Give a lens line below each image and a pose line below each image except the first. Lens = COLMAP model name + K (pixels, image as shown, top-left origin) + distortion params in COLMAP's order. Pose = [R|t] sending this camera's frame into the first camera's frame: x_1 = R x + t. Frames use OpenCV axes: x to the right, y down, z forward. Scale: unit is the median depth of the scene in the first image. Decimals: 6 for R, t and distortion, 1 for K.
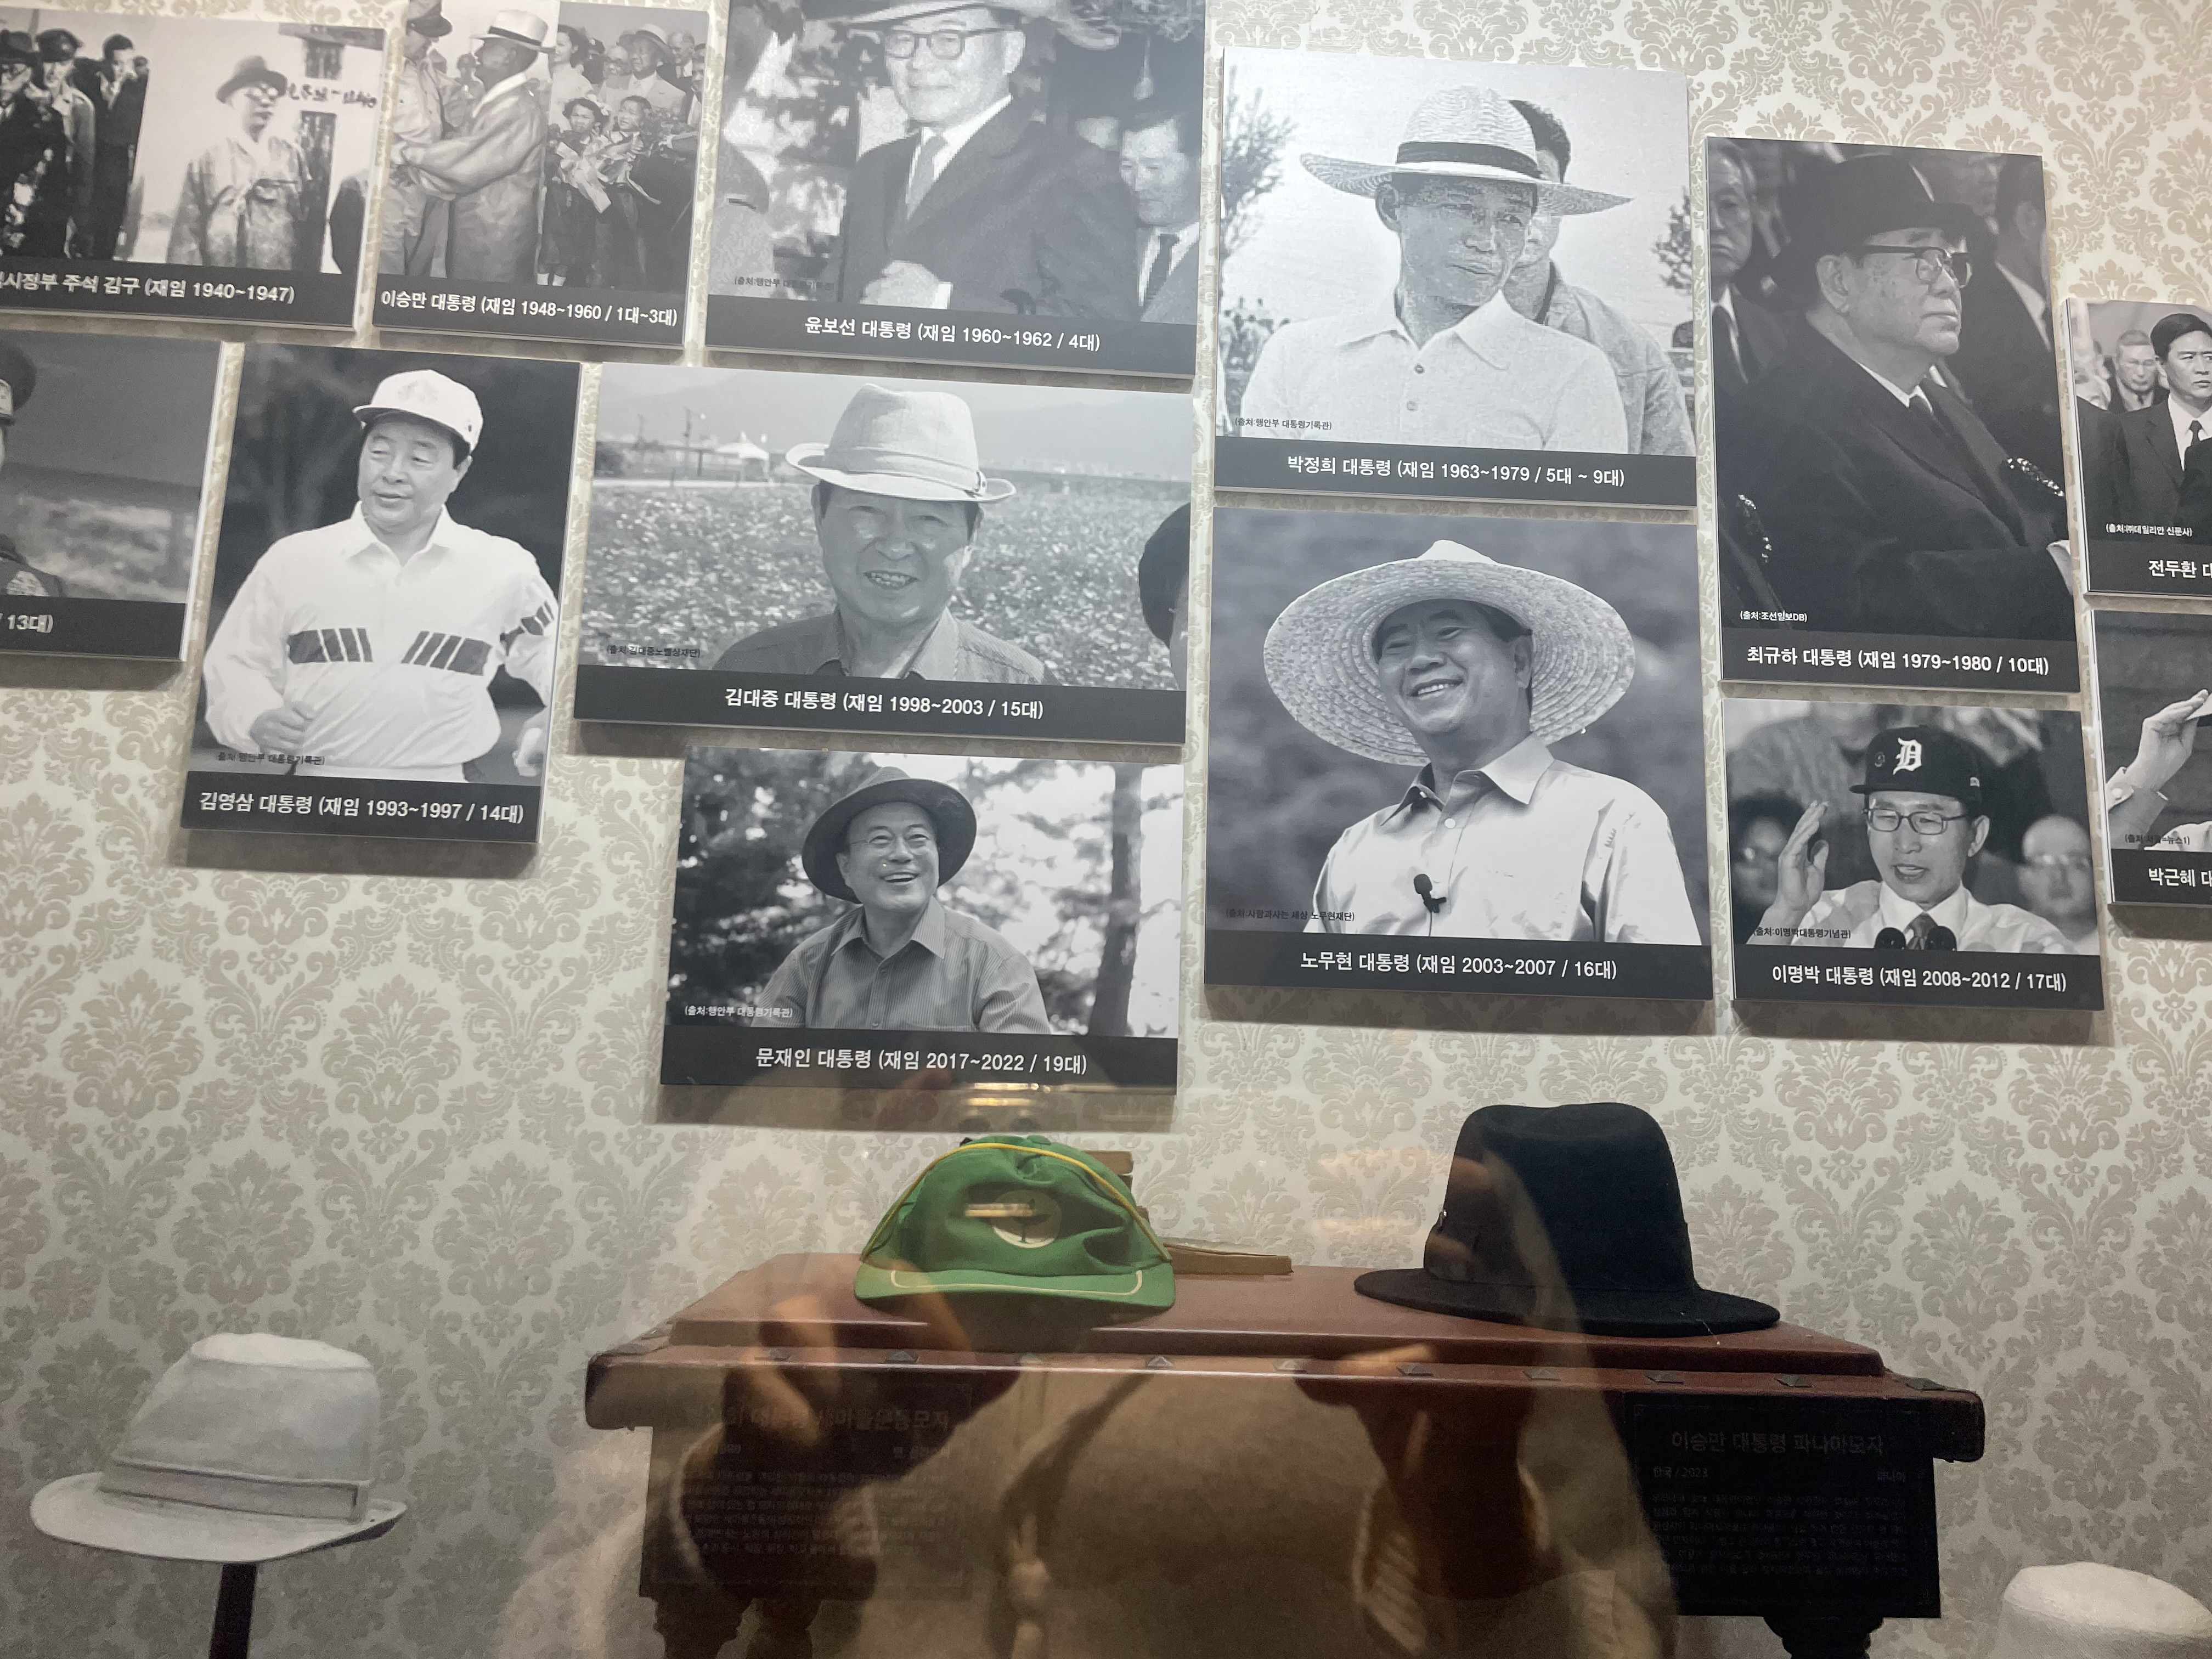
lens RADIAL K [[1688.2, 0, 1108.9], [0, 1688.2, 834.1], [0, 0, 1]] dist [0.040291, -0.039541]
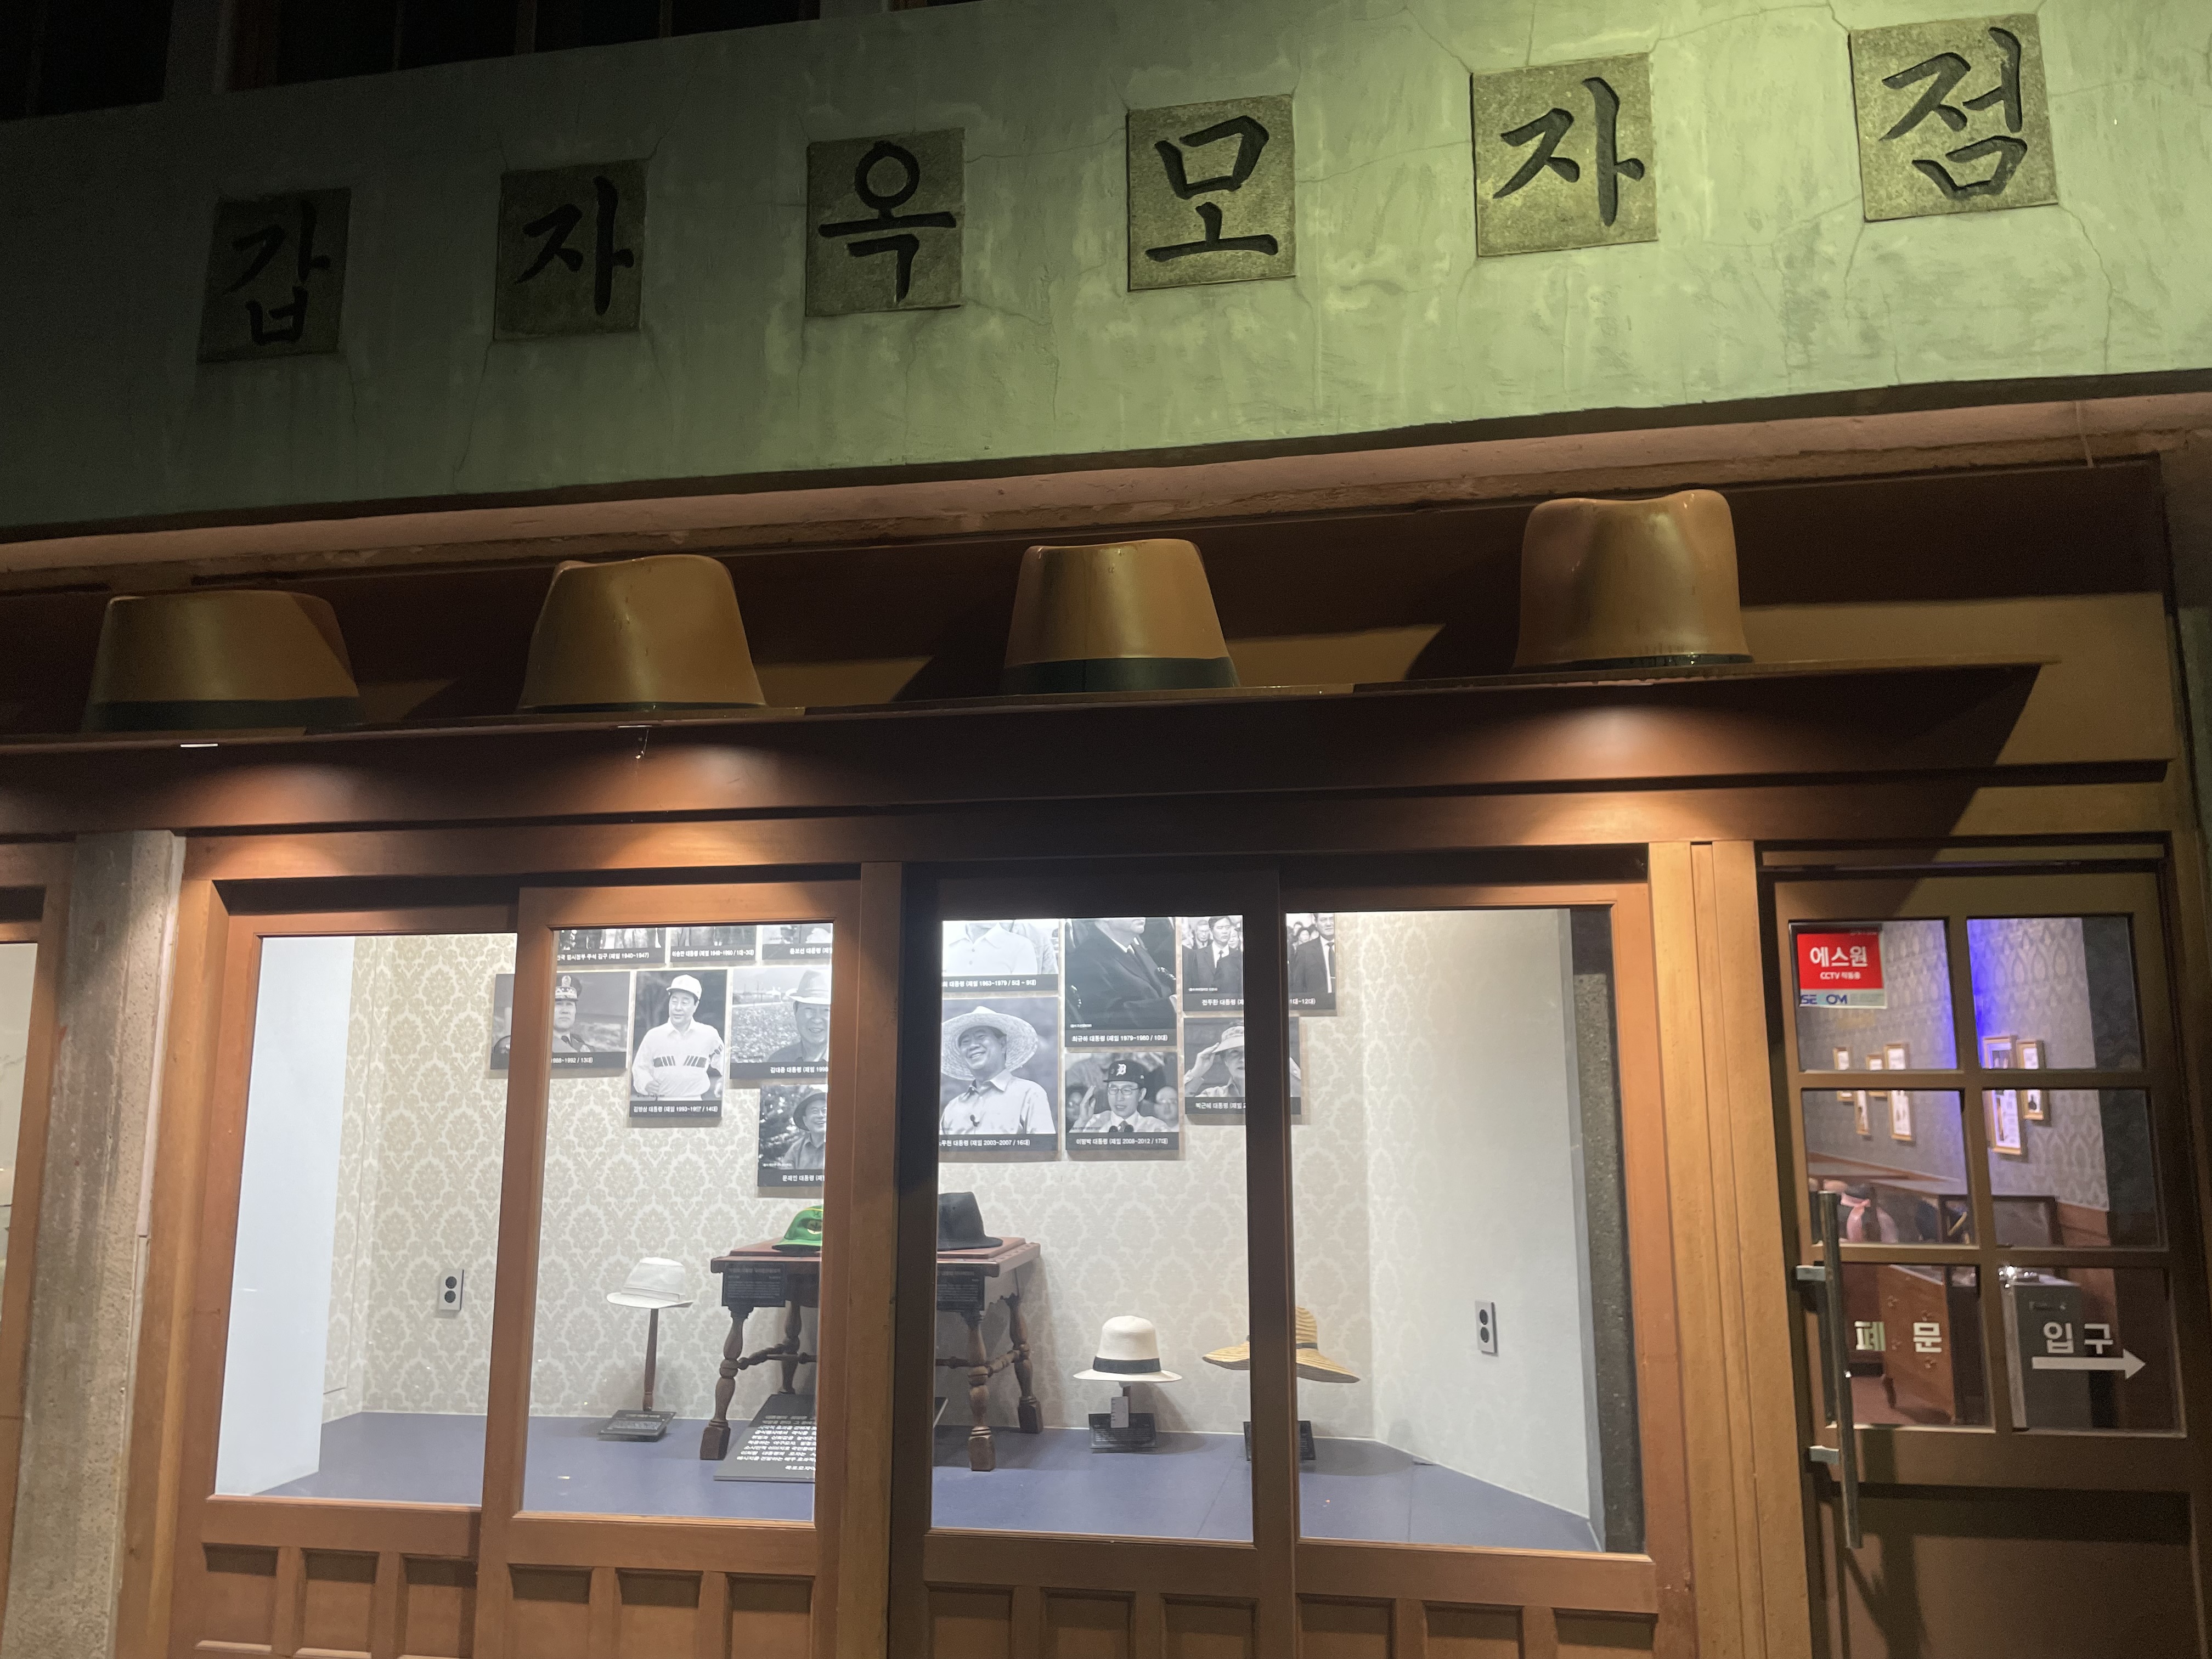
lens RADIAL K [[1688.2, 0, 1108.1], [0, 1688.2, 827.9], [0, 0, 1]] dist [0.040291, -0.039541]
pose [[0.967774, -0.074712, -0.240484, 1.255069], [0.075567, 0.997125, -0.005676, -0.485735], [0.240216, -0.012679, 0.970637, -2.081049]]
